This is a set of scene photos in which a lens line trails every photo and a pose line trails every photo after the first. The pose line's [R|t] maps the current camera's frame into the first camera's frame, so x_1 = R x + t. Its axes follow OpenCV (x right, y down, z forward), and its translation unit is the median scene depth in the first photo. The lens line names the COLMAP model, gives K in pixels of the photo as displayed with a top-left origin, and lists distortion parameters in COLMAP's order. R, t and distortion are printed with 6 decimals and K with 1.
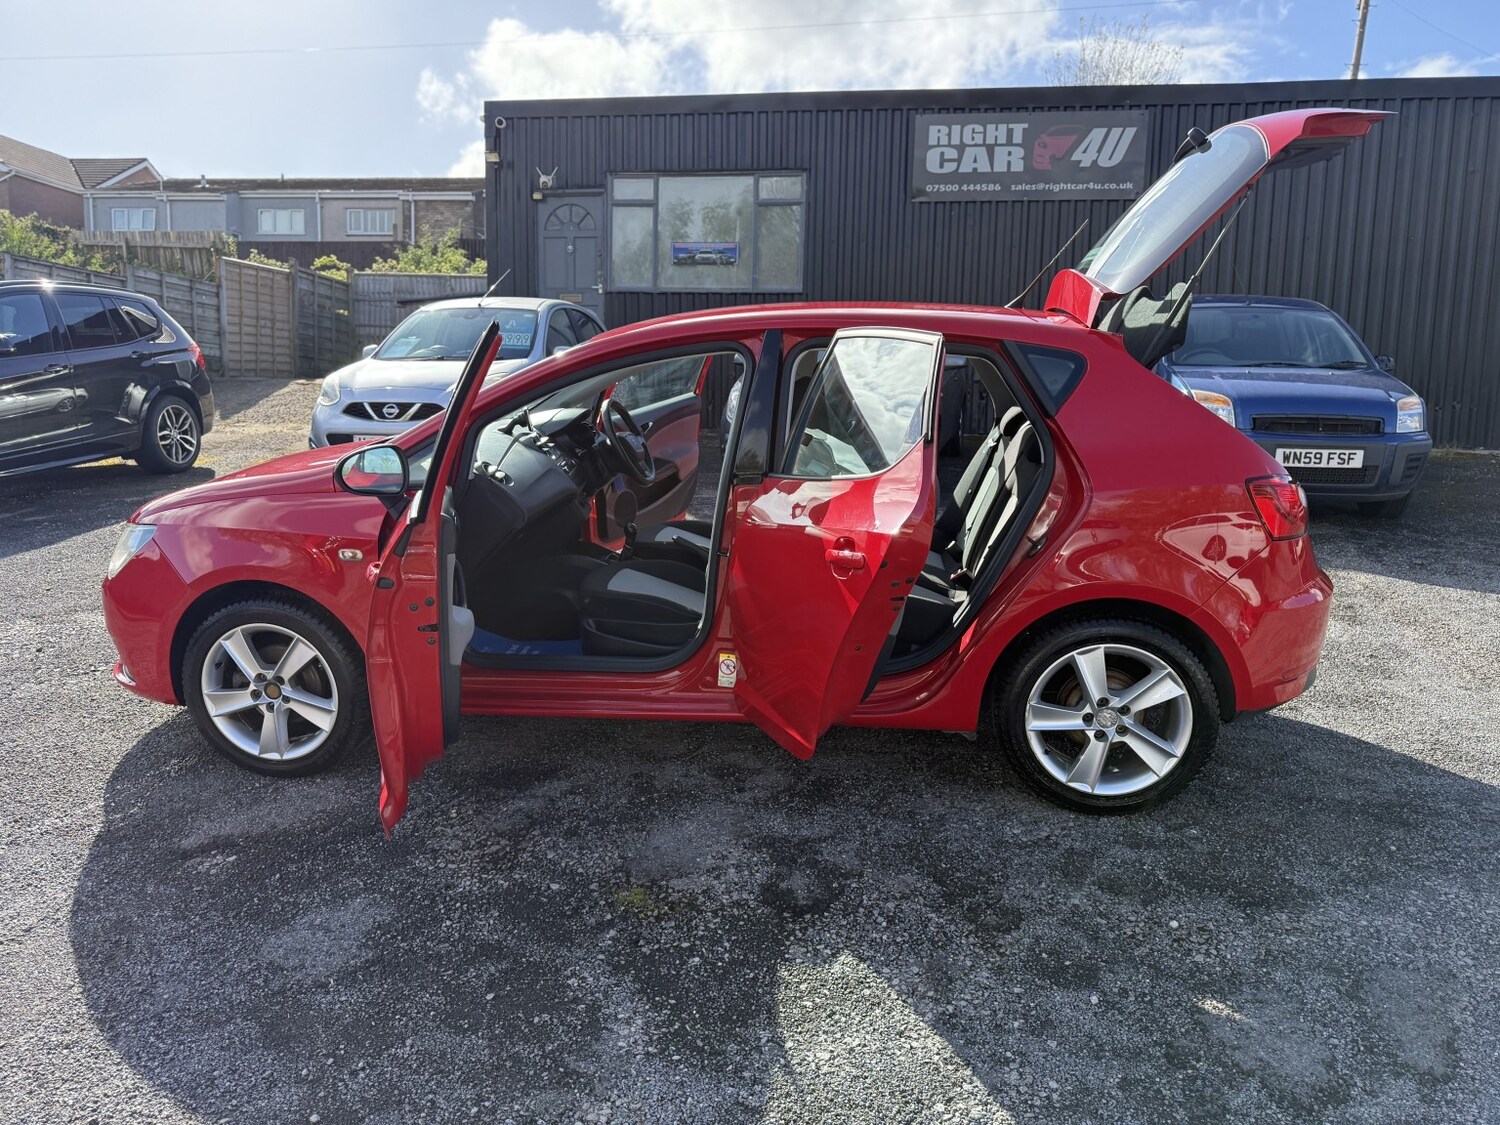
lens RADIAL K [[1059.4, 0, 750.6], [0, 1059.4, 591.1], [0, 0, 1]] dist [0.024220, -0.026057]
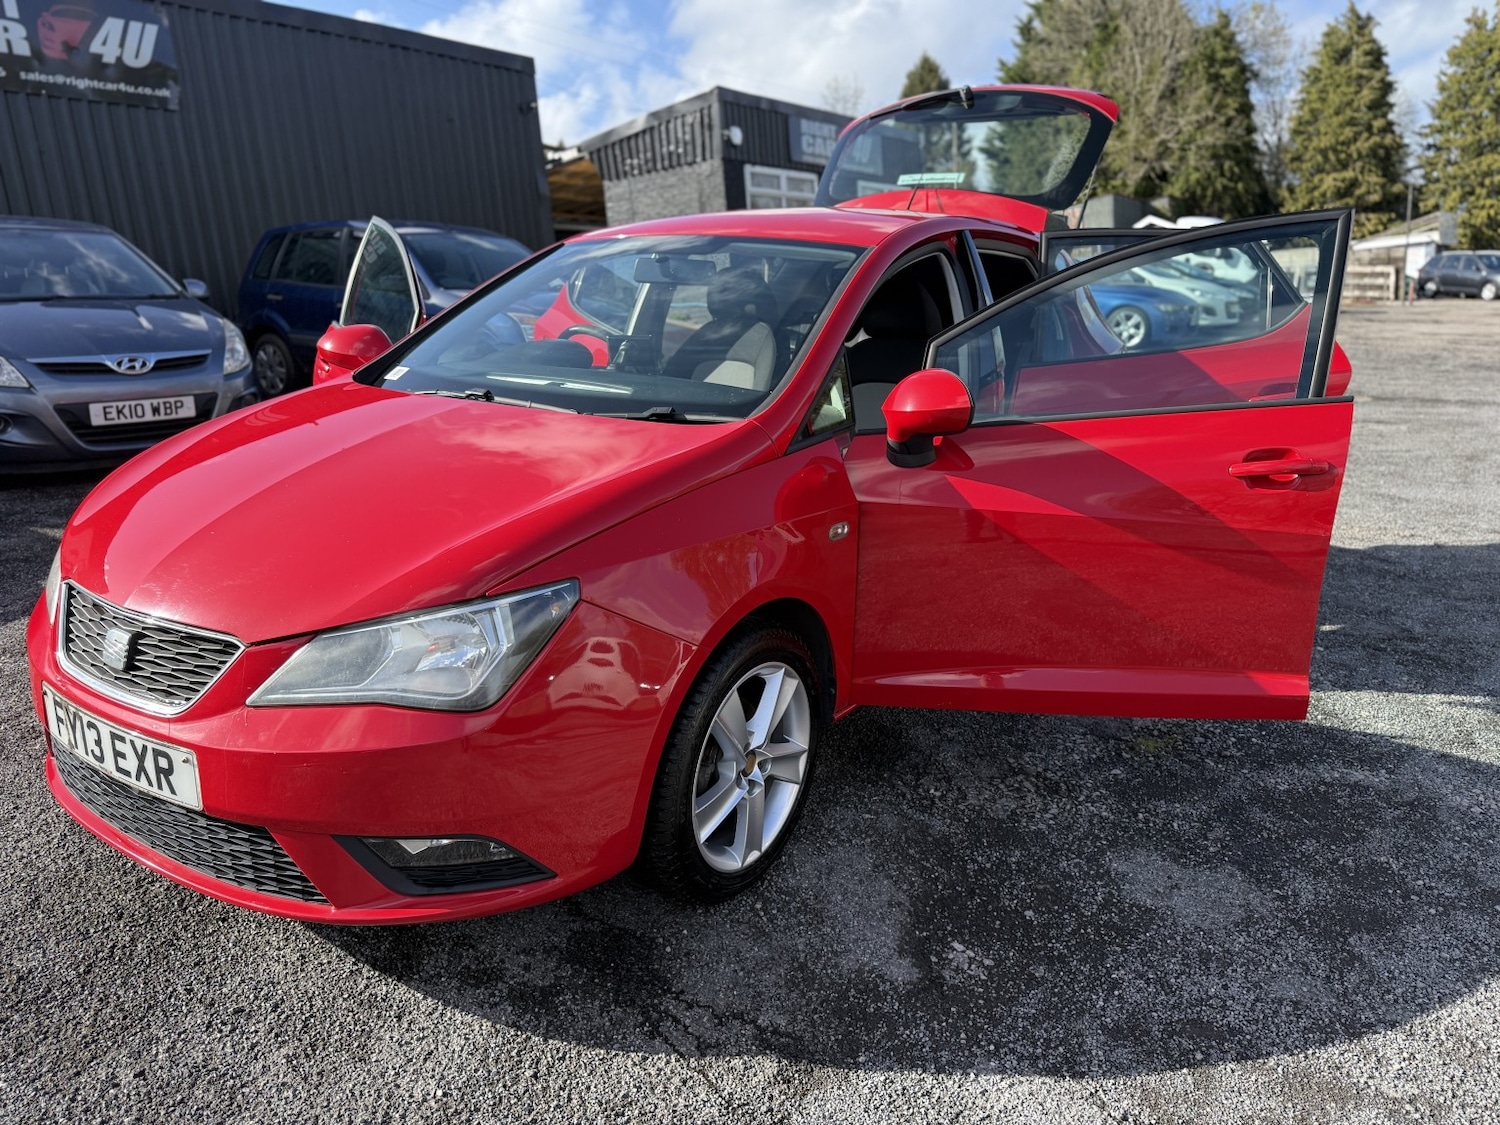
lens RADIAL K [[1059.4, 0, 756.6], [0, 1059.4, 575.4], [0, 0, 1]] dist [0.024220, -0.026057]
pose [[0.444369, -0.257129, 0.858150, -0.852631], [0.220968, 0.959786, 0.173159, -0.118764], [-0.868164, 0.112677, 0.483317, 0.560767]]
